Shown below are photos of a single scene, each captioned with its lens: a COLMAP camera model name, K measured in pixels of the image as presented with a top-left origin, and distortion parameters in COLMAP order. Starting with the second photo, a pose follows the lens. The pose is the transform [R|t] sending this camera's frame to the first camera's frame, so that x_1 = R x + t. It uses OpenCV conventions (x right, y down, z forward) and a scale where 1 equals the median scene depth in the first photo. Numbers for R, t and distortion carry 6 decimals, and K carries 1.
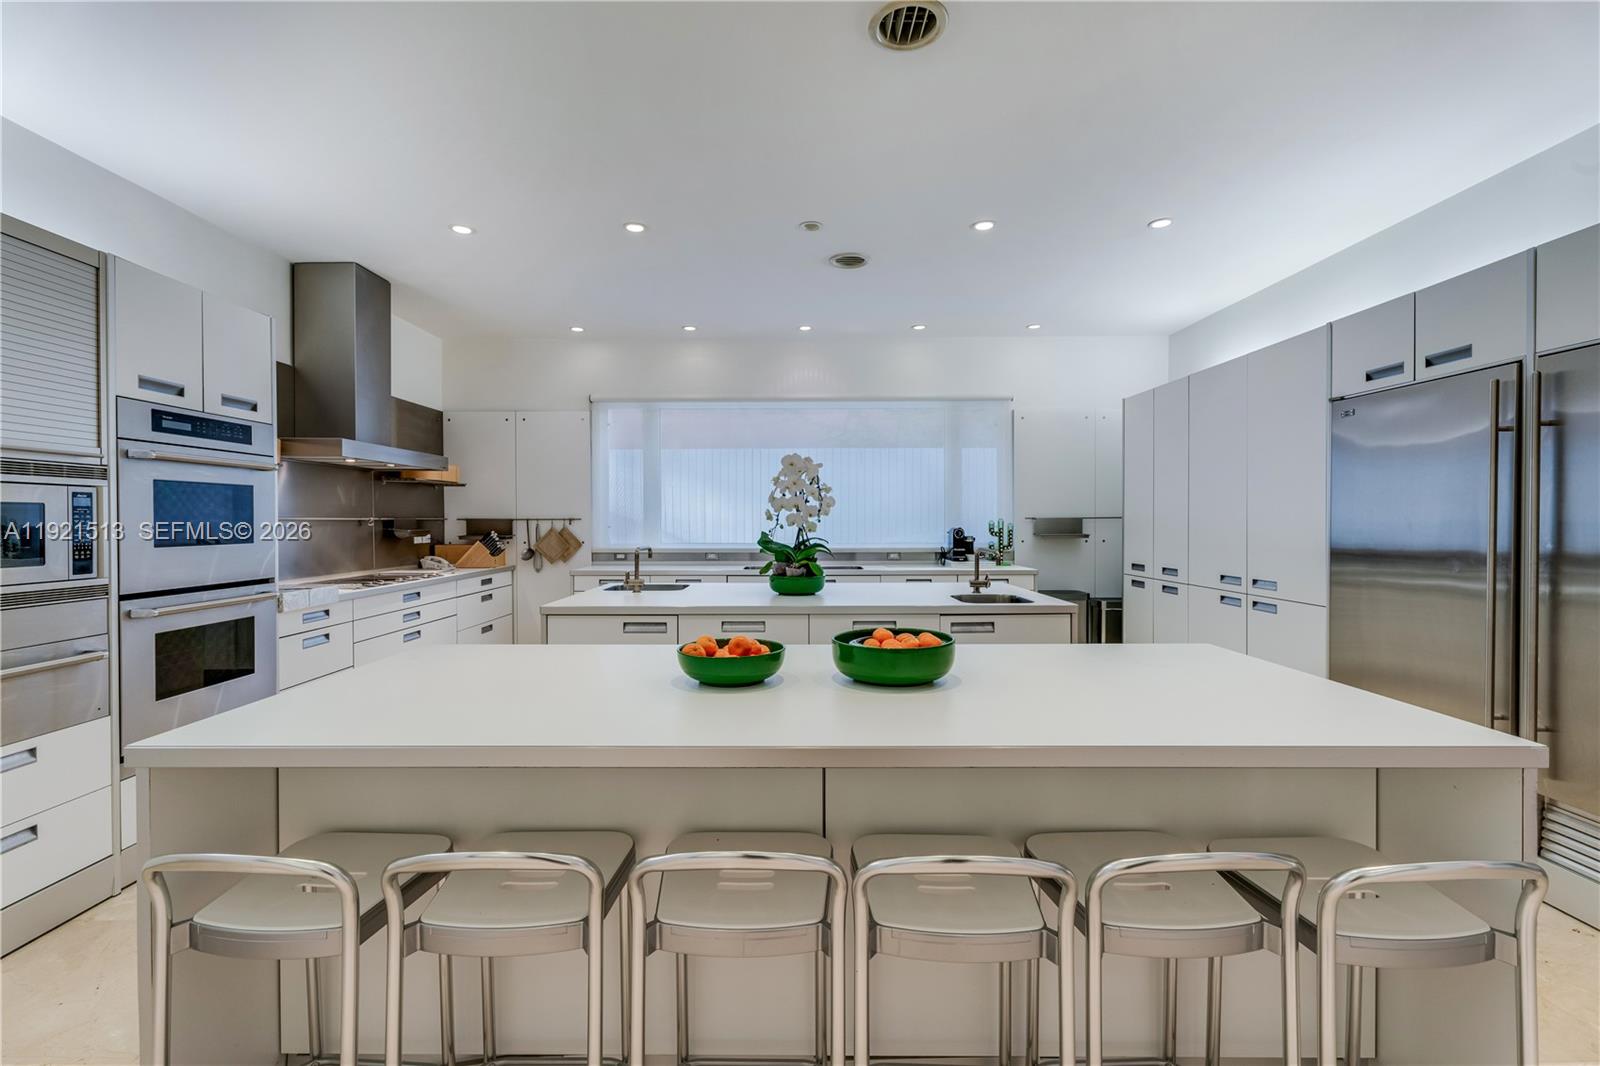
lens RADIAL K [[710.9, 0, 790.8], [0, 710.9, 526.1], [0, 0, 1]] dist [-0.001215, 0.000134]
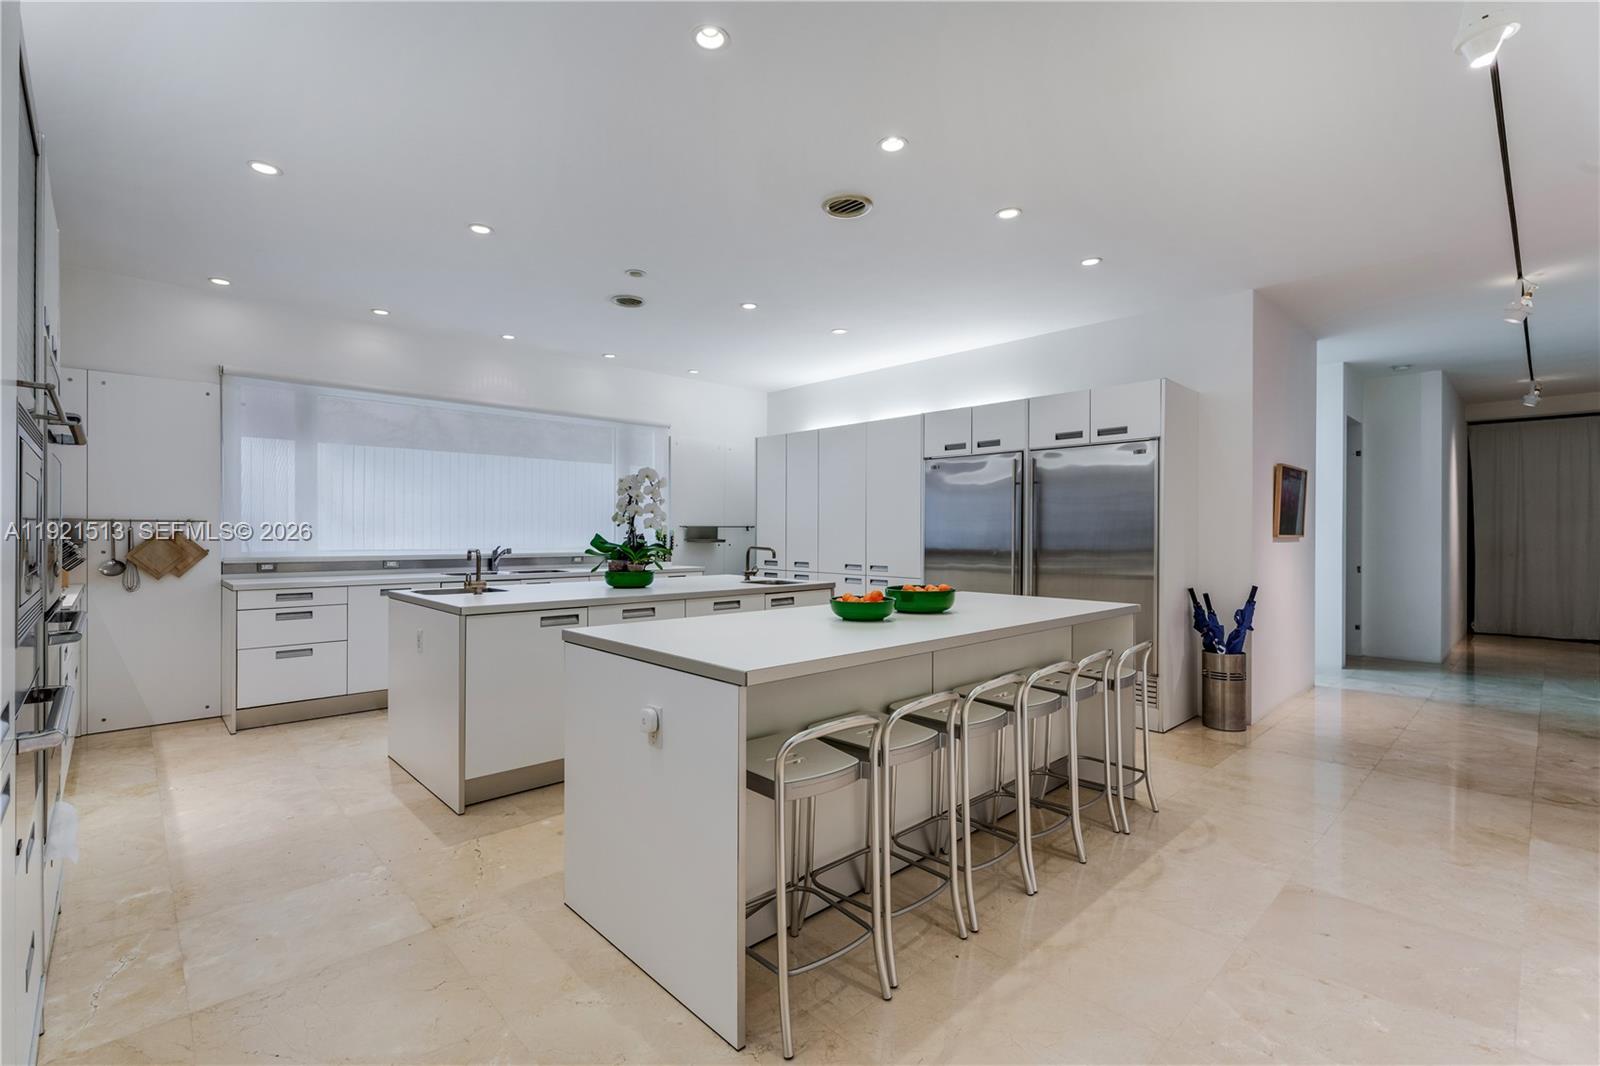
lens RADIAL K [[713.6, 0, 800.0], [0, 713.6, 533.0], [0, 0, 1]] dist [-0.003429, -0.000601]
pose [[0.718178, 0.005039, 0.695841, -0.525986], [0.000160, 0.999973, -0.007406, 0.013342], [-0.695859, 0.005431, 0.718158, -0.028254]]
